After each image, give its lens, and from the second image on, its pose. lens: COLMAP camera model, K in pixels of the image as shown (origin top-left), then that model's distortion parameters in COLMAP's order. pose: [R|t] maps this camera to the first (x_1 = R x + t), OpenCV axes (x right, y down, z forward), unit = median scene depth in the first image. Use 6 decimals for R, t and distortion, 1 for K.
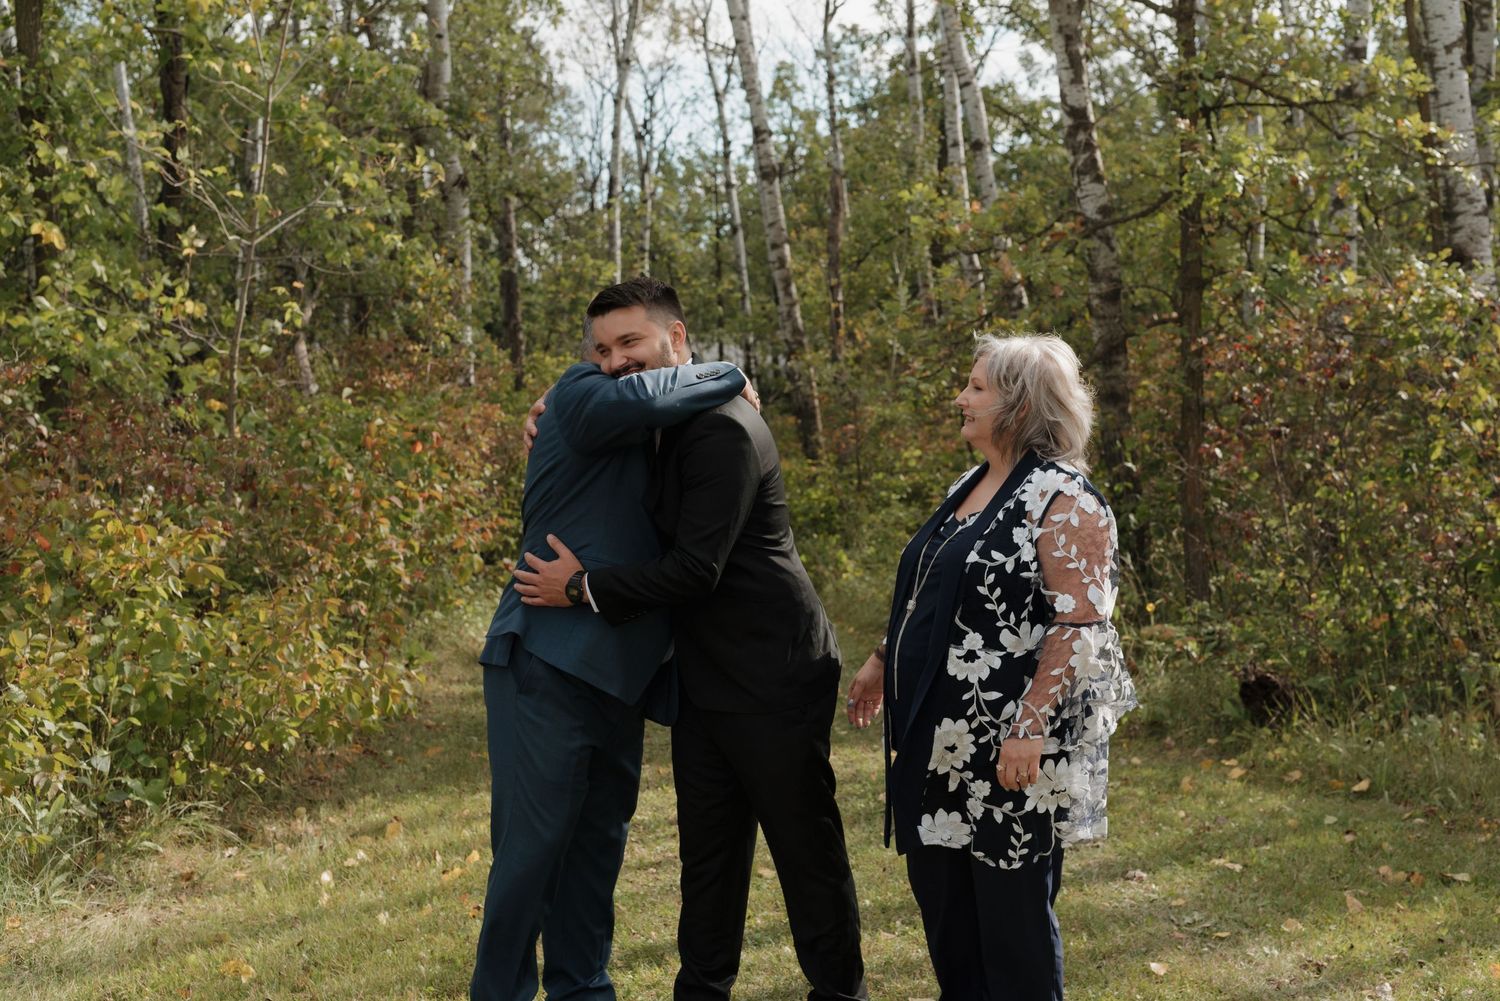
lens RADIAL K [[2134.8, 0, 738.8], [0, 2134.8, 507.4], [0, 0, 1]] dist [0.014741, -0.052087]
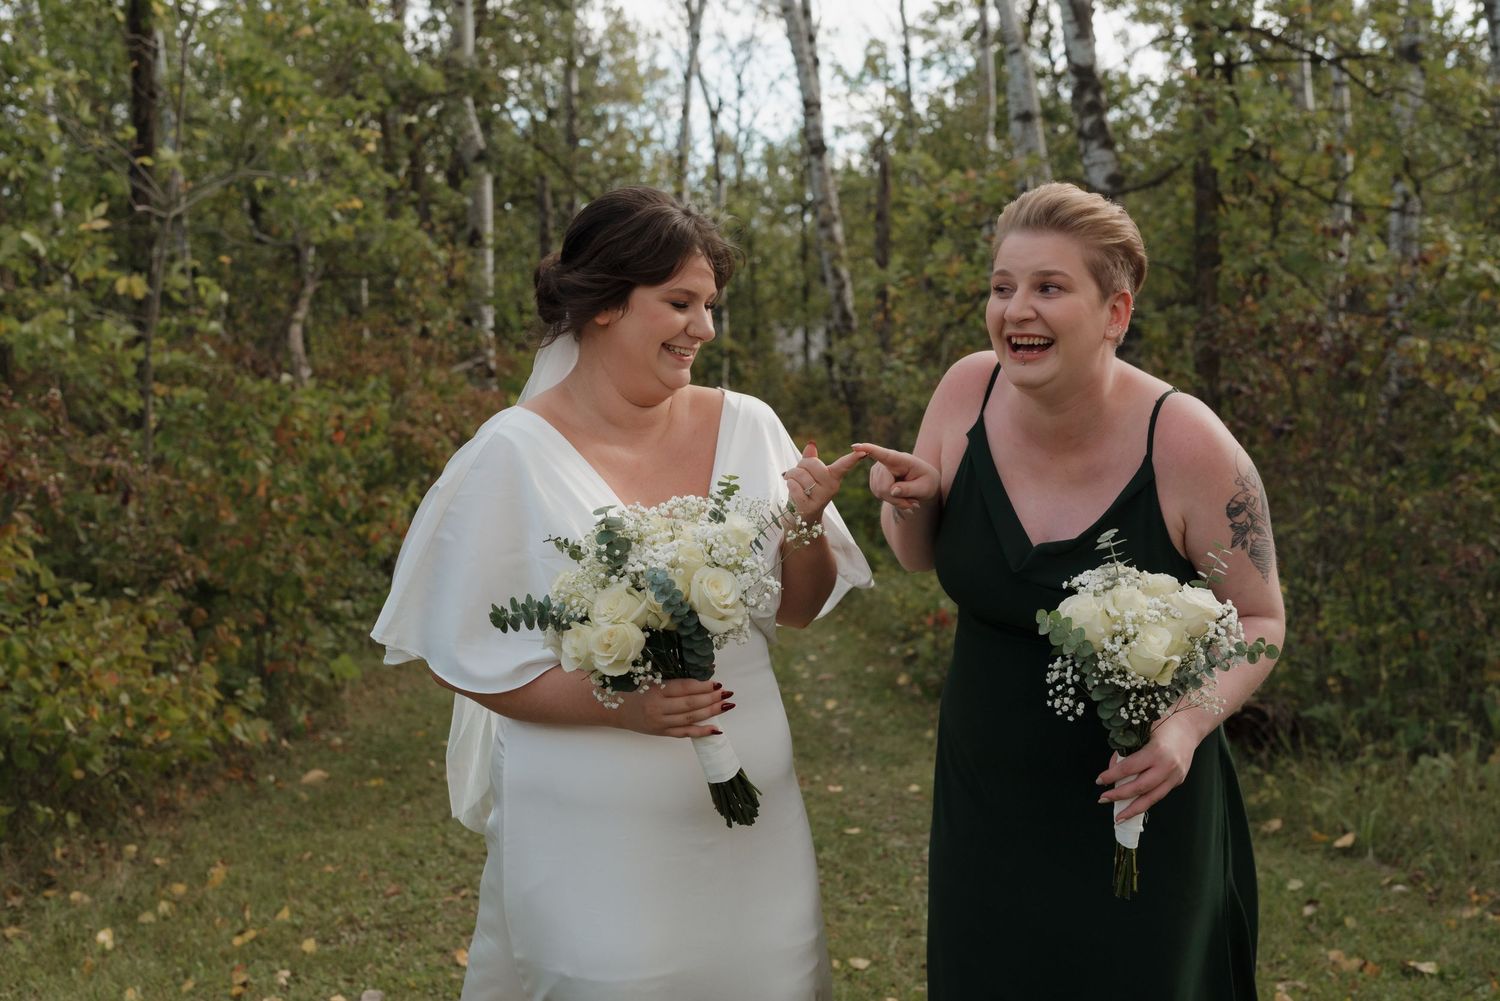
lens RADIAL K [[2154.9, 0, 743.4], [0, 2154.9, 467.1], [0, 0, 1]] dist [0.011948, -0.005212]
pose [[0.998396, 0.005912, -0.056314, 0.066401], [-0.006648, 0.999895, -0.012893, -0.004445], [0.056232, 0.013247, 0.998330, 0.082162]]
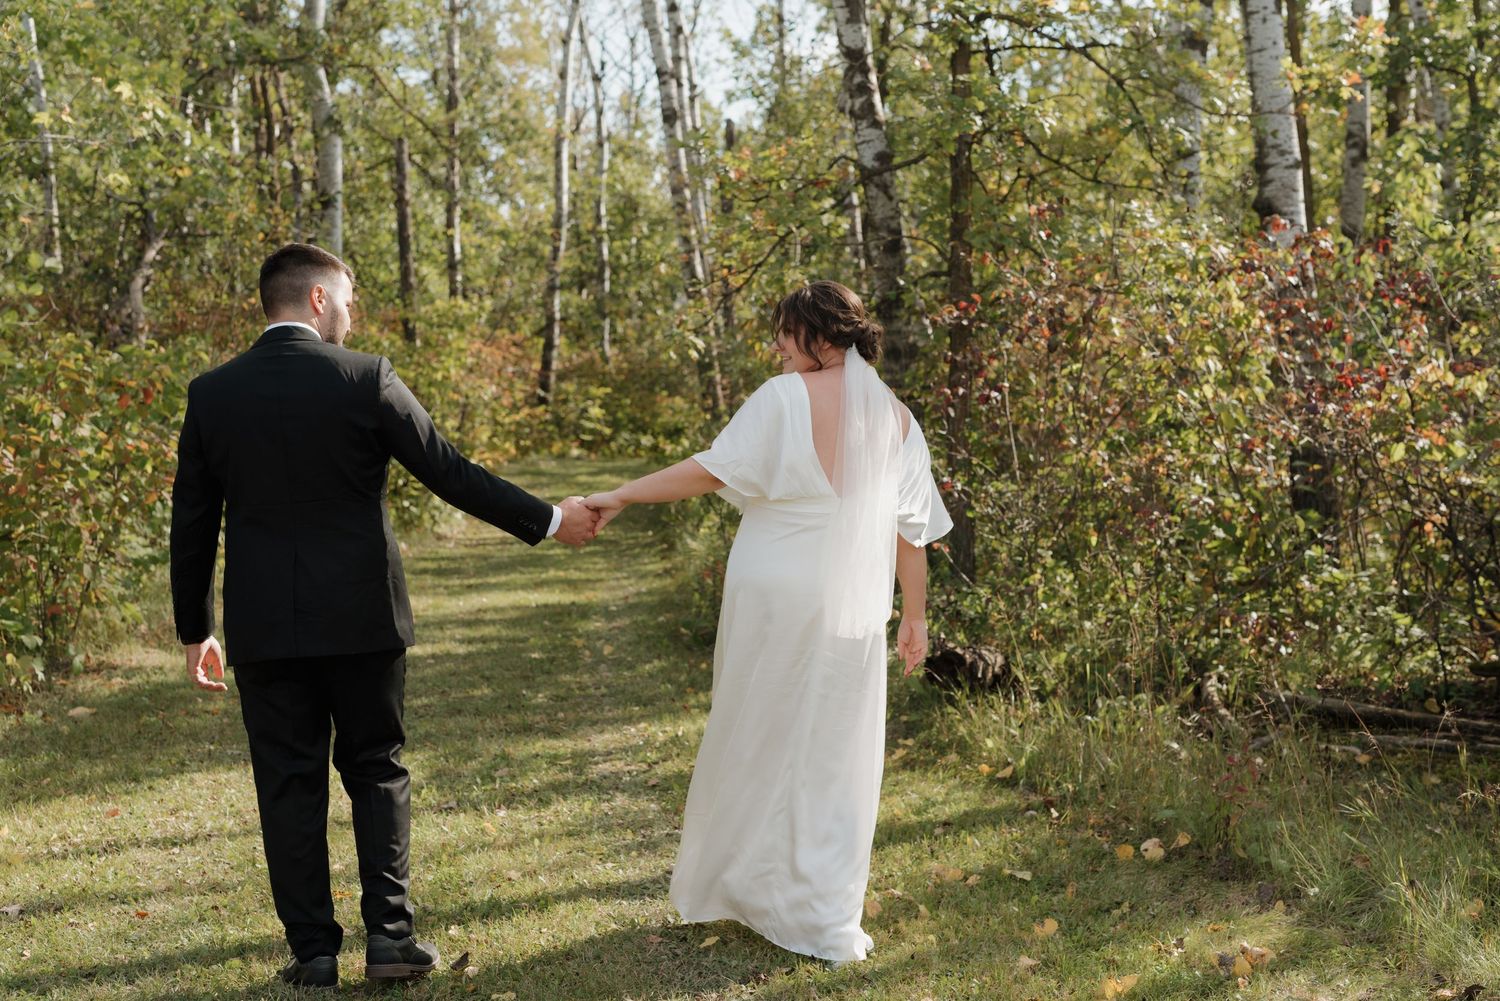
lens RADIAL K [[2138.9, 0, 750.0], [0, 2138.9, 500.5], [0, 0, 1]] dist [0.014166, -0.014041]
pose [[0.999710, 0.017172, -0.016879, 0.130149], [-0.016816, 0.999638, 0.020985, -0.004751], [0.017233, -0.020695, 0.999637, 0.040355]]
